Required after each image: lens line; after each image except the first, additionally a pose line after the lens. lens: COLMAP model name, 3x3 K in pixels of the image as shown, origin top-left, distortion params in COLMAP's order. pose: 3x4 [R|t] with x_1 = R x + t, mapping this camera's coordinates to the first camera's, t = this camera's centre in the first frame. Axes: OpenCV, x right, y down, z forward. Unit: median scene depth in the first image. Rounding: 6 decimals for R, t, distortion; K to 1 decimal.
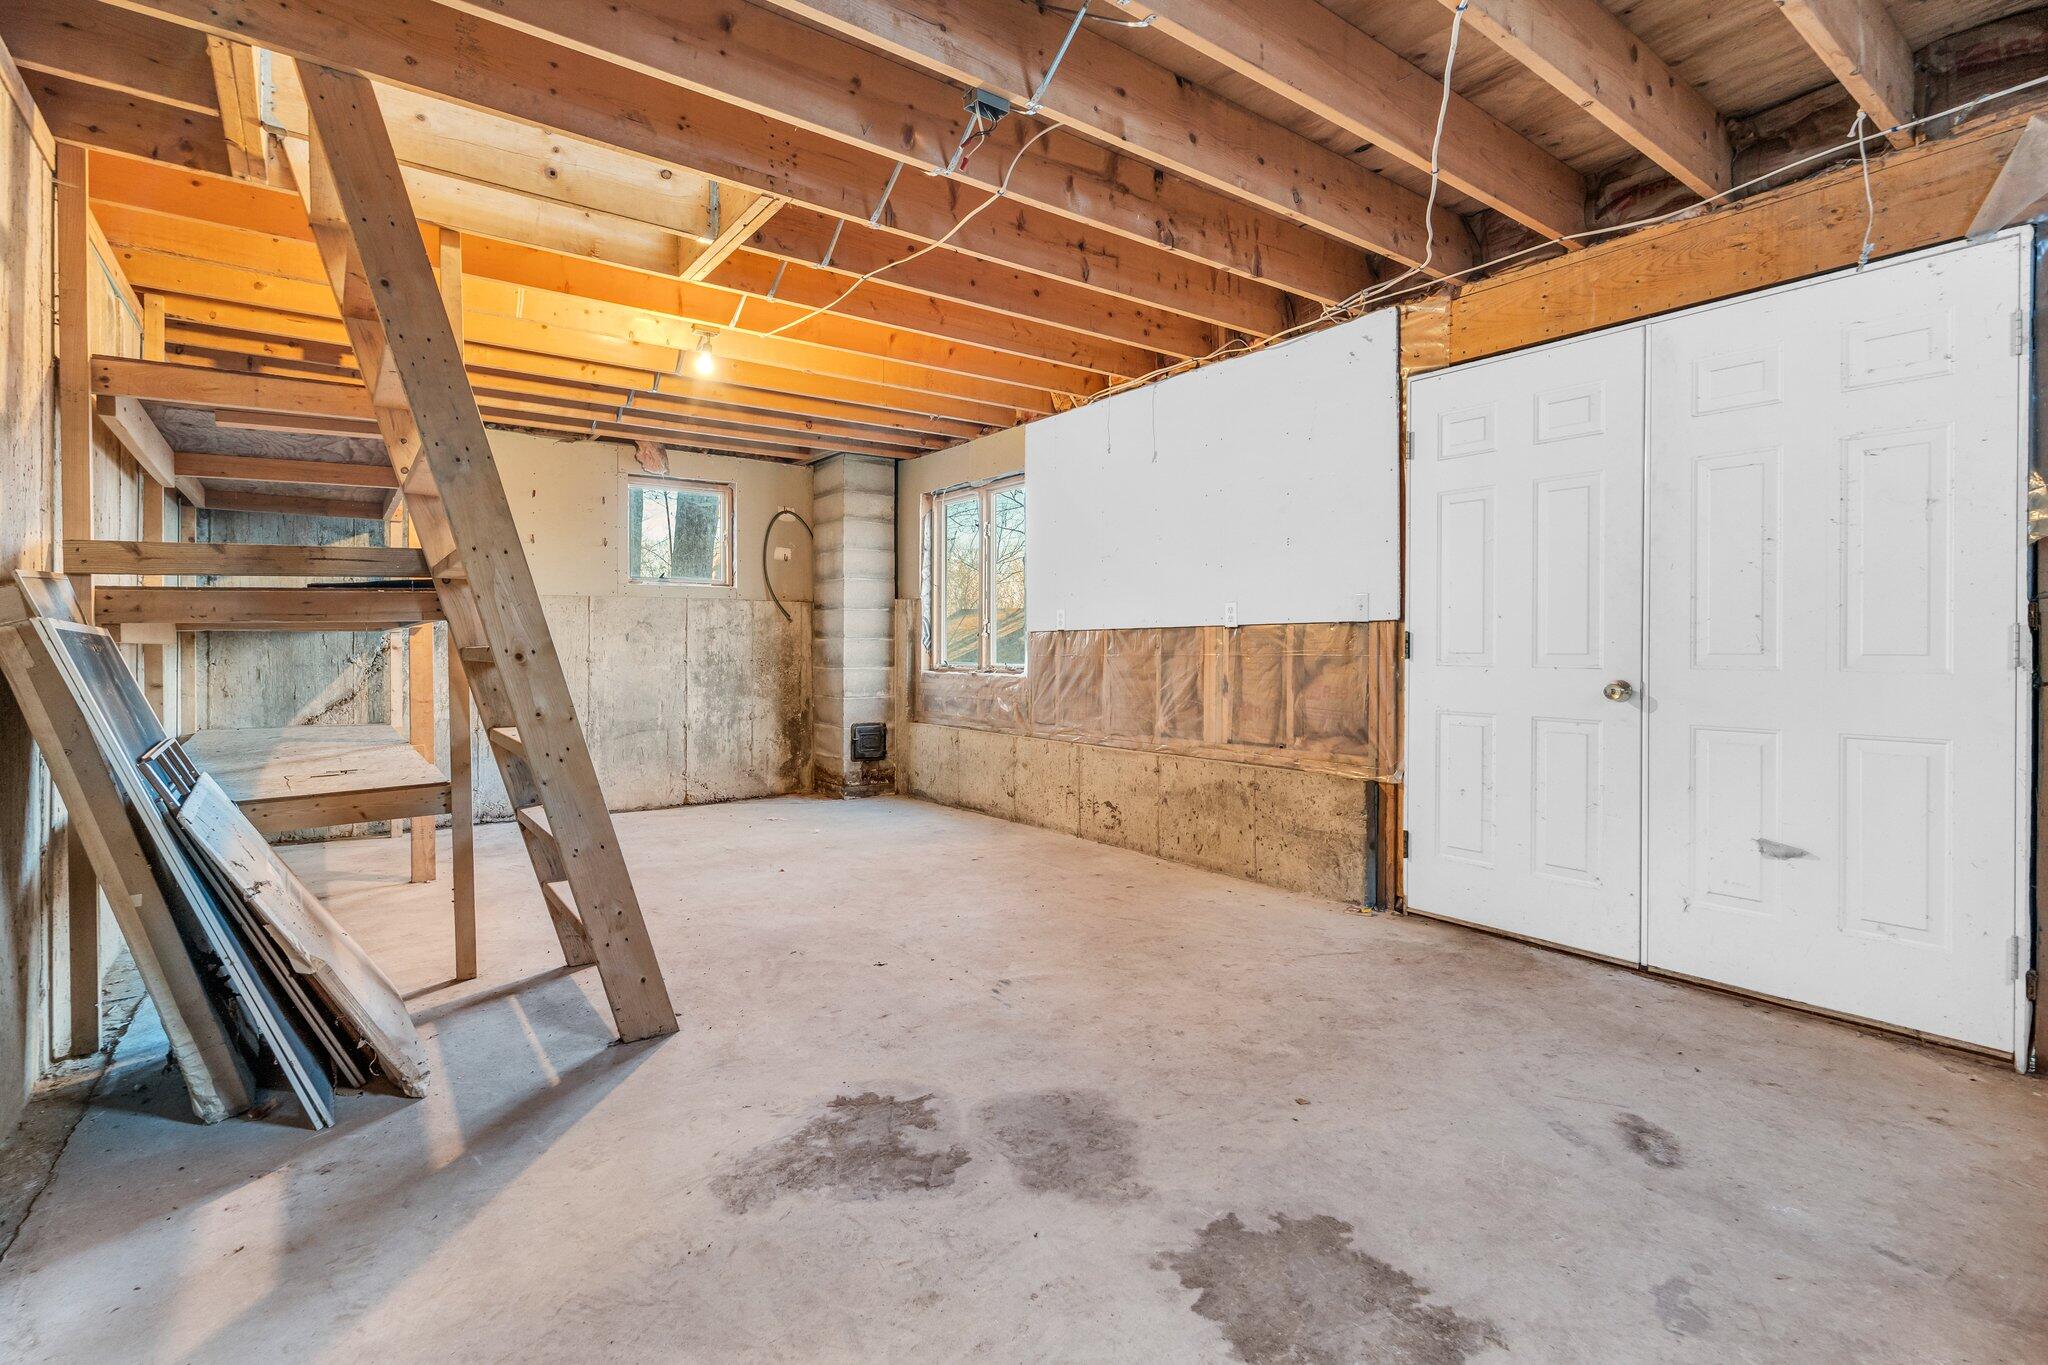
lens RADIAL K [[982.9, 0, 1018.1], [0, 982.9, 678.0], [0, 0, 1]] dist [-0.002363, 0.000171]
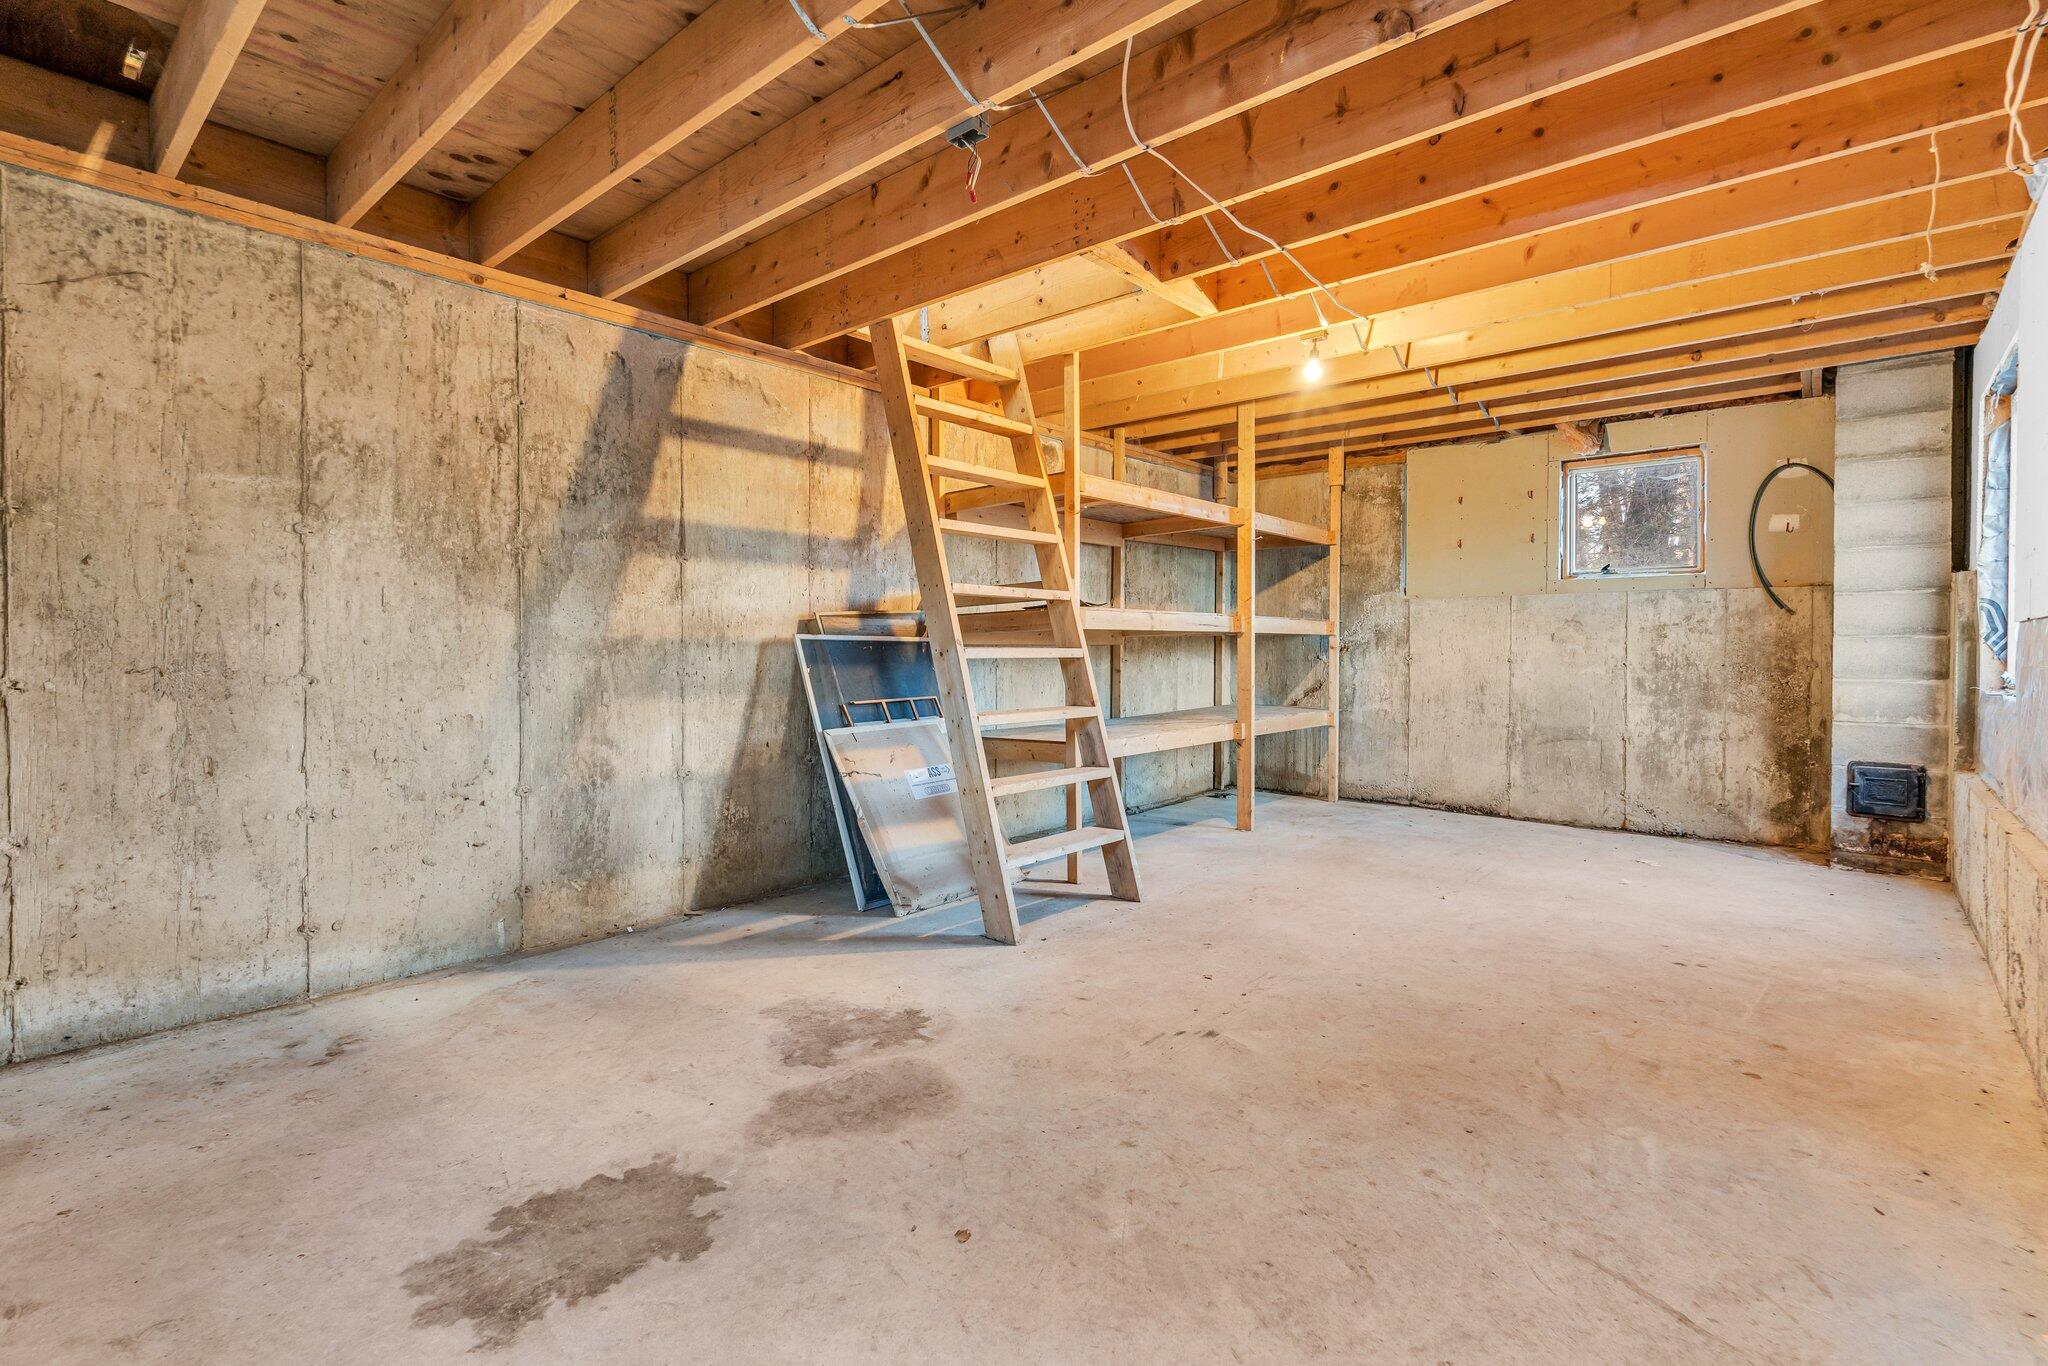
lens RADIAL K [[945.3, 0, 1037.4], [0, 945.3, 686.3], [0, 0, 1]] dist [-0.002337, 0.000442]
pose [[0.215052, 0.042535, -0.975676, 0.493350], [-0.031641, 0.998830, 0.036571, -0.015980], [0.976090, 0.023007, 0.216146, 0.431087]]
